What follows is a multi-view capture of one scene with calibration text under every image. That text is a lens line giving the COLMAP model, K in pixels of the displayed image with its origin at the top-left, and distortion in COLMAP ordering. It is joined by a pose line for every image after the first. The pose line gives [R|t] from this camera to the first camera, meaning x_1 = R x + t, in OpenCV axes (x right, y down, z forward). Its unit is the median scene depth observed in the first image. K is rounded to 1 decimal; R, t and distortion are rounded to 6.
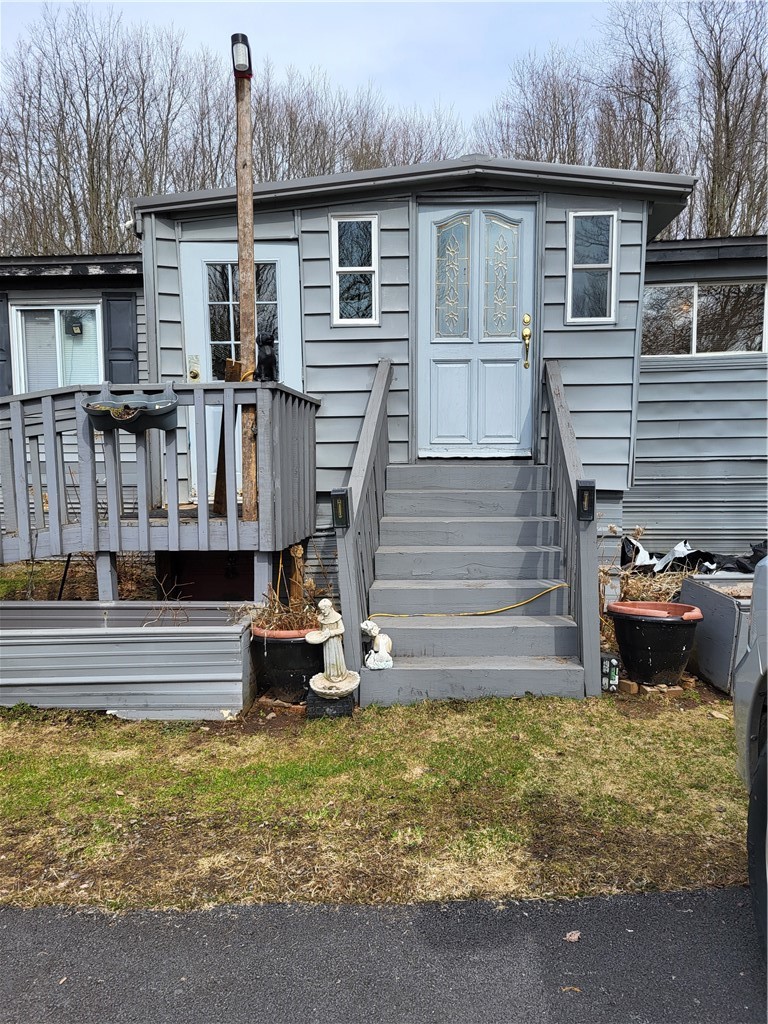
lens RADIAL K [[705.6, 0, 384.0], [0, 705.6, 512.0], [0, 0, 1]] dist [0.046554, -0.001048]
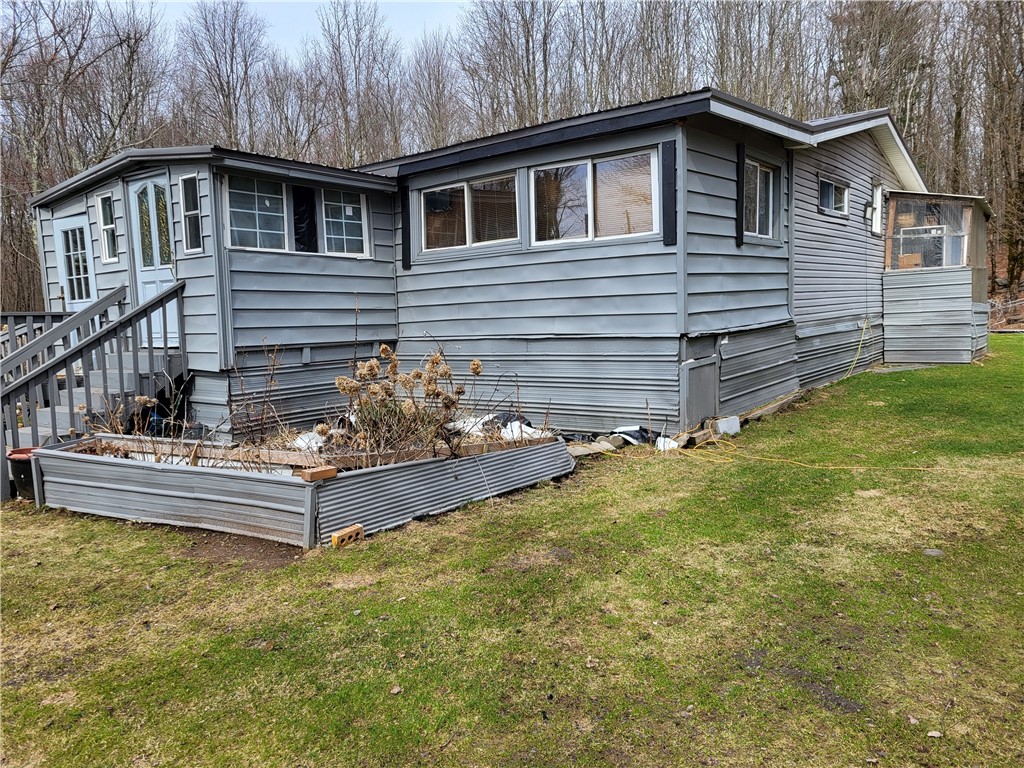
lens RADIAL K [[773.1, 0, 512.0], [0, 773.1, 384.0], [0, 0, 1]] dist [0.064835, -0.056487]
pose [[0.844984, 0.012302, -0.534650, 1.591315], [-0.006161, 0.999893, 0.013271, -0.028308], [0.534756, -0.007919, 0.844970, 0.025158]]
